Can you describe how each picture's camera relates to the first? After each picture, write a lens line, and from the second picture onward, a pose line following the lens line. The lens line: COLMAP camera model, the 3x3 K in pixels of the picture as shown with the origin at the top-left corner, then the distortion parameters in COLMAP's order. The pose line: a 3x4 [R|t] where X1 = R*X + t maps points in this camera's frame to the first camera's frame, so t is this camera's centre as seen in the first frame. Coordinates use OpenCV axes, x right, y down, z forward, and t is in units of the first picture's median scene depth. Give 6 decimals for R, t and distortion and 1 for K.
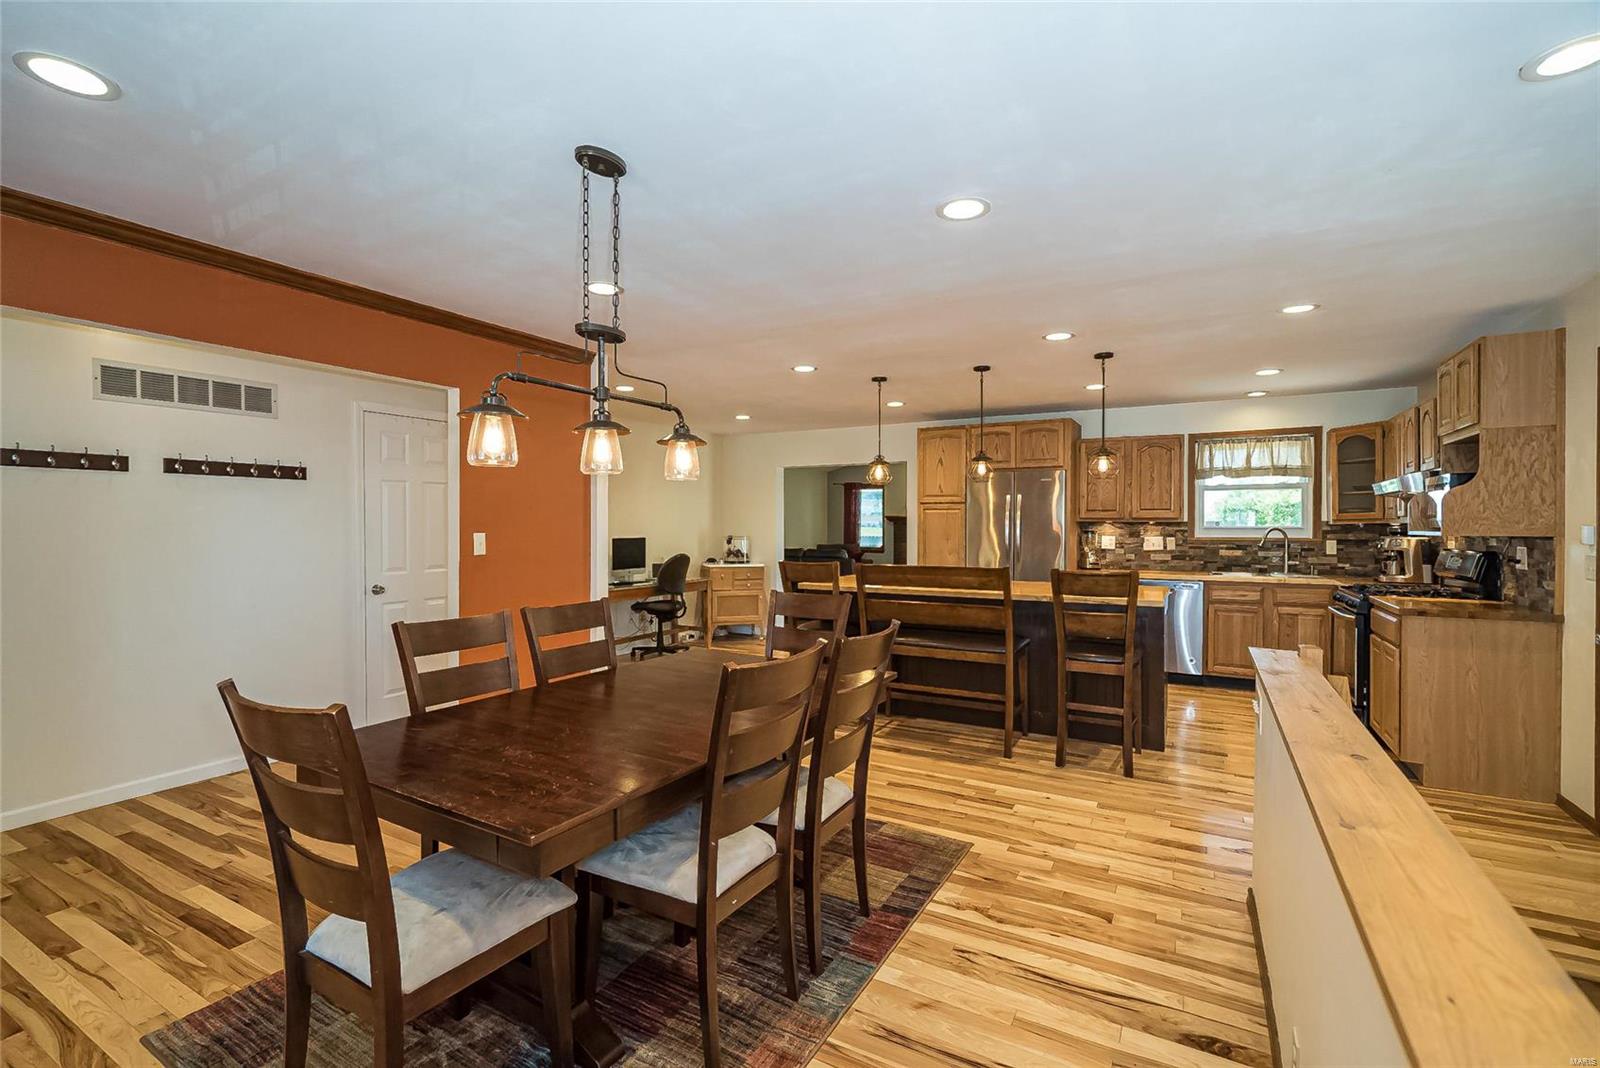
lens RADIAL K [[728.4, 0, 794.1], [0, 728.4, 526.7], [0, 0, 1]] dist [-0.001039, 0.000927]
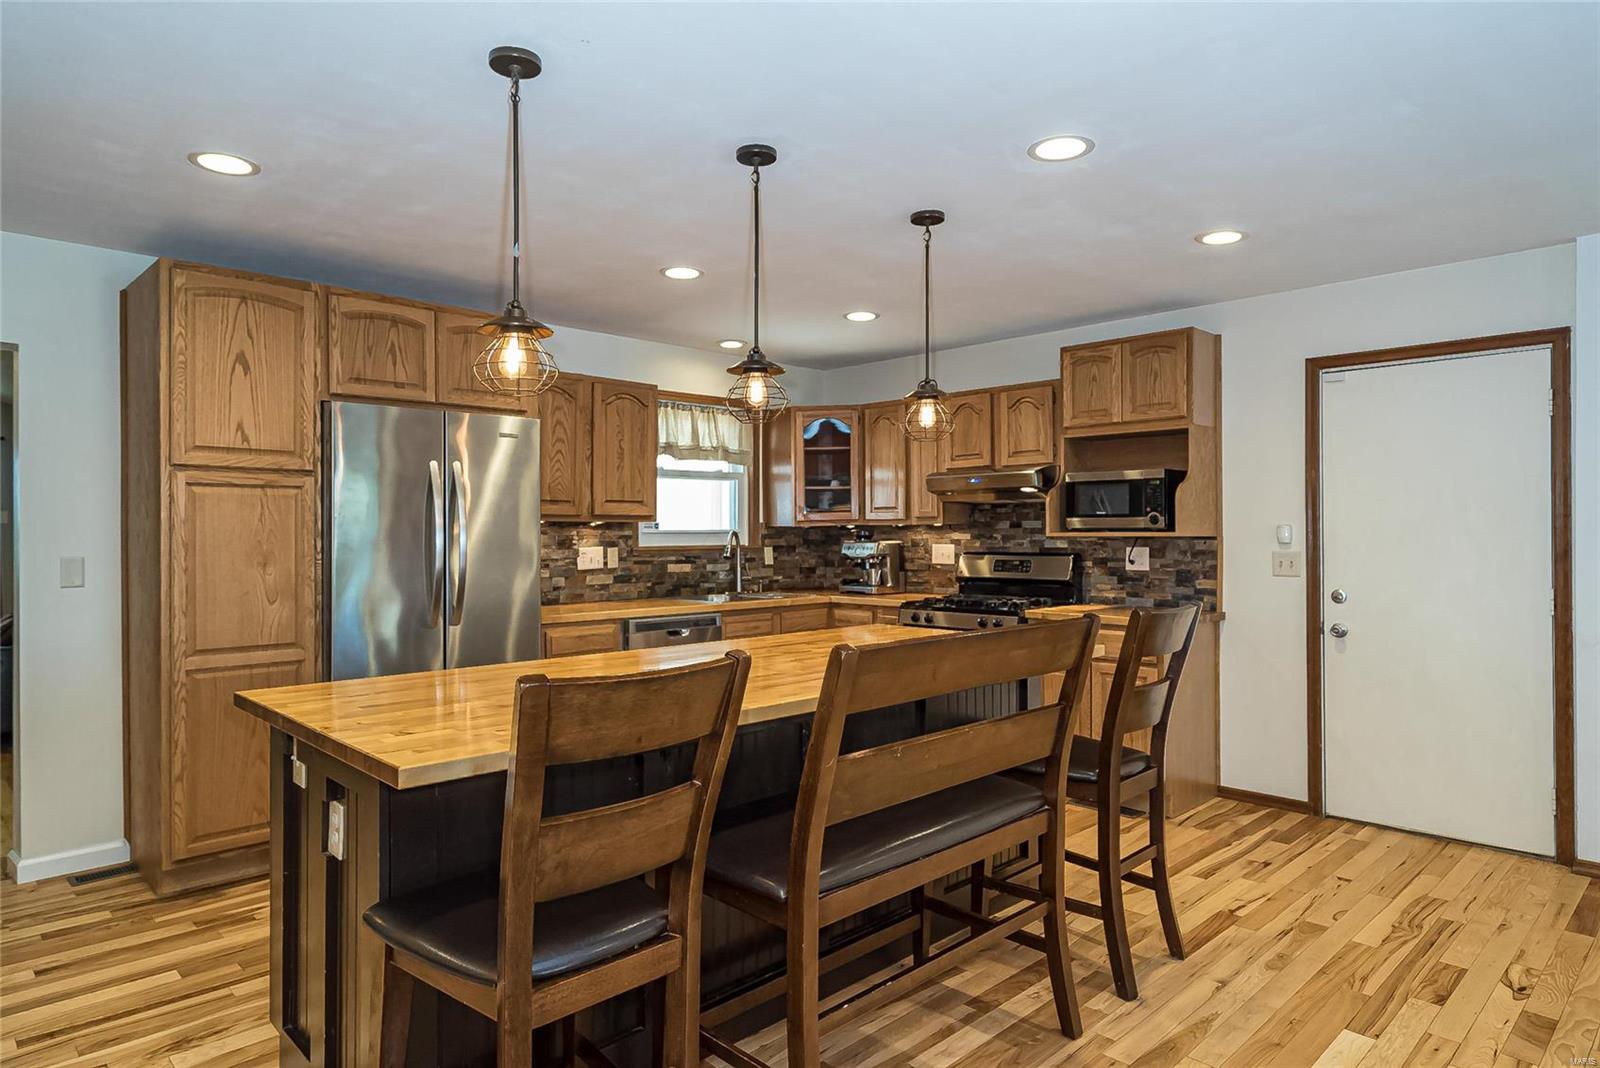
lens RADIAL K [[912.5, 0, 798.6], [0, 912.5, 540.0], [0, 0, 1]] dist [0.008266, 0.001712]
pose [[0.296090, -0.010626, 0.955101, -0.192286], [0.006839, 0.999936, 0.009005, 0.002364], [-0.955135, 0.003865, 0.296144, 0.642745]]
